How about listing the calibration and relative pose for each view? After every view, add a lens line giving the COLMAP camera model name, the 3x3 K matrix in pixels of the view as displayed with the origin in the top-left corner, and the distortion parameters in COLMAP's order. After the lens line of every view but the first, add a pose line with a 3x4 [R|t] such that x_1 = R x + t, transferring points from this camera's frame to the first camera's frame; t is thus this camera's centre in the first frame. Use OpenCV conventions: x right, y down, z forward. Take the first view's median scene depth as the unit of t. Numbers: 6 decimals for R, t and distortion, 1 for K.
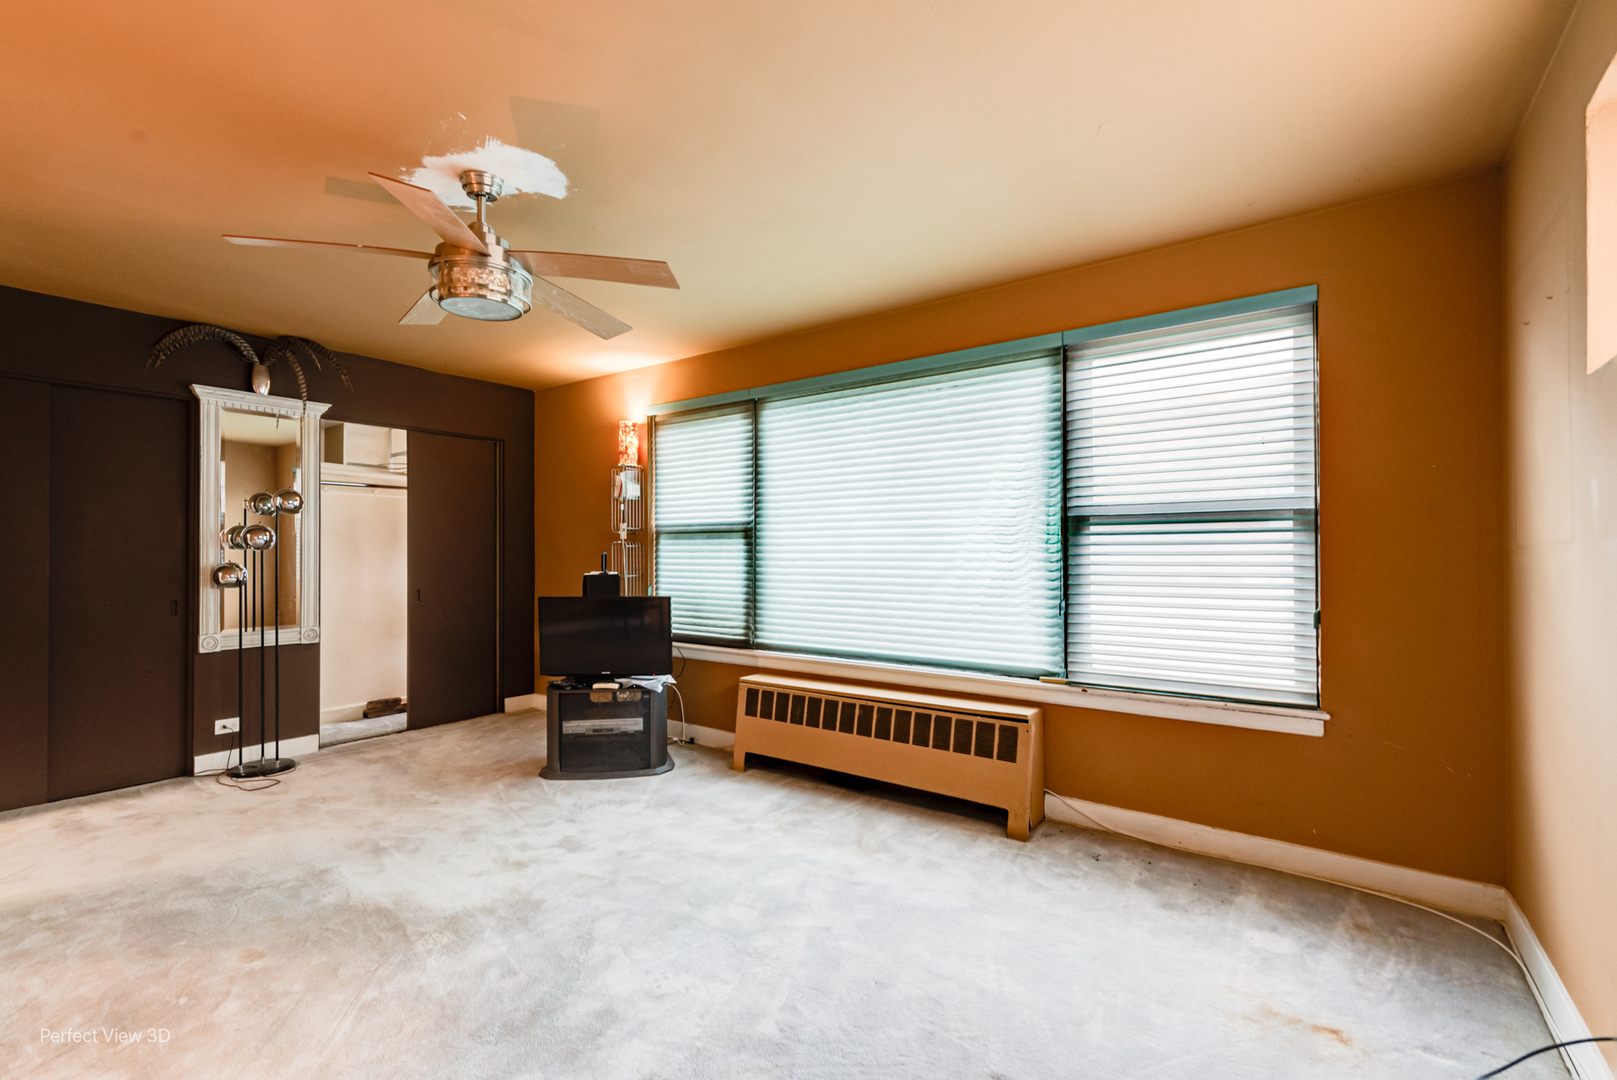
lens RADIAL K [[719.3, 0, 800.6], [0, 719.3, 547.5], [0, 0, 1]] dist [0.001386, -0.000230]
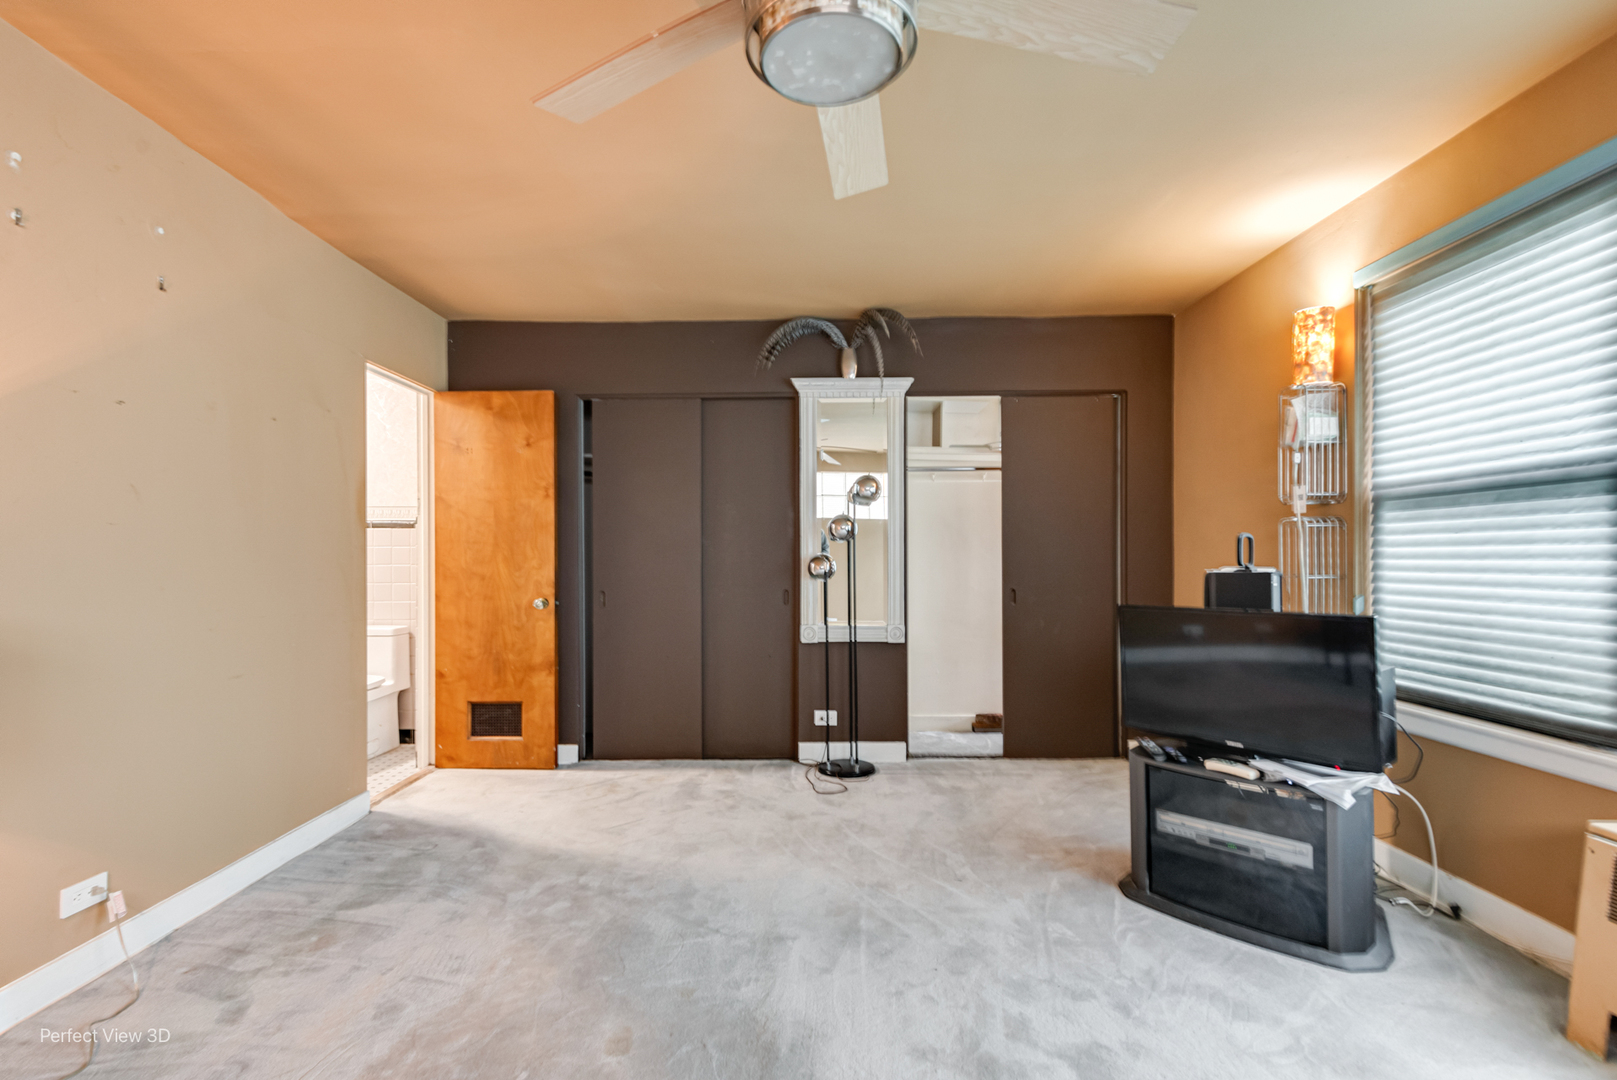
lens RADIAL K [[719.9, 0, 799.6], [0, 719.9, 562.3], [0, 0, 1]] dist [0.019613, -0.005829]
pose [[0.583182, 0.002546, -0.812337, -0.007522], [0.007011, 0.999942, 0.008167, 0.023351], [0.812311, -0.010458, 0.583131, 0.384020]]
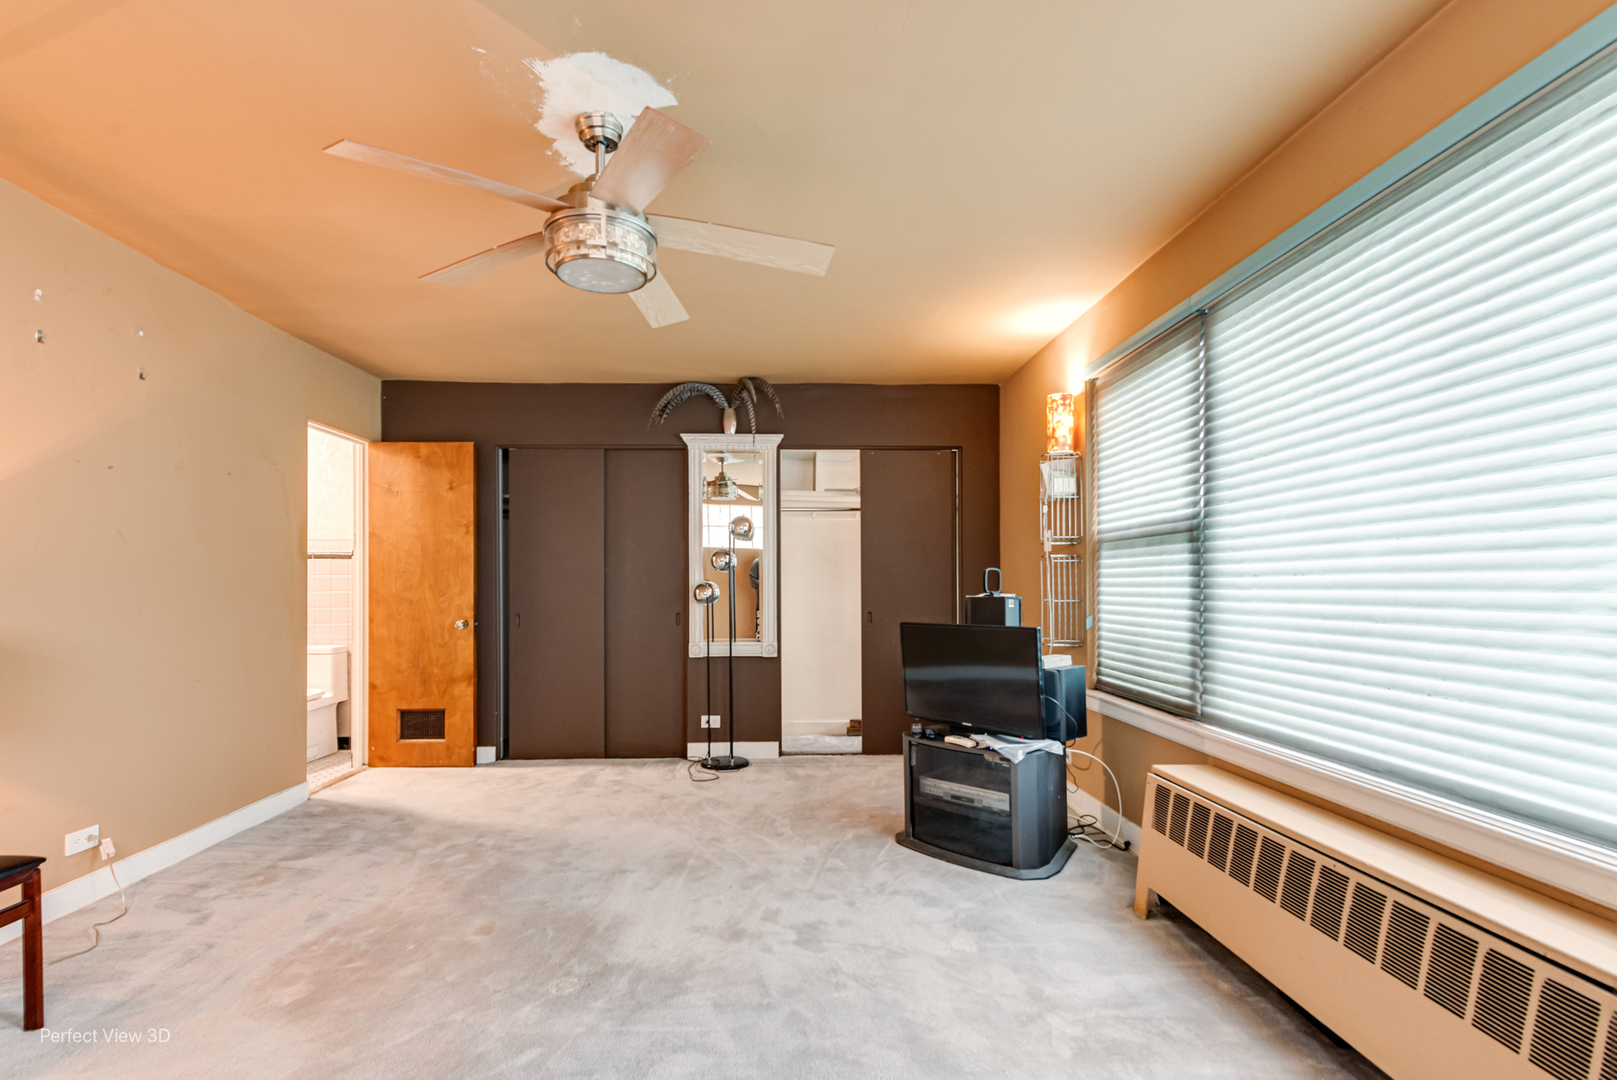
lens RADIAL K [[735.1, 0, 804.6], [0, 735.1, 583.5], [0, 0, 1]] dist [0.019179, -0.006029]
pose [[0.619063, -0.002753, -0.785336, 0.233886], [0.006309, 0.999979, 0.001467, 0.021715], [0.785316, -0.005863, 0.619068, 0.373325]]
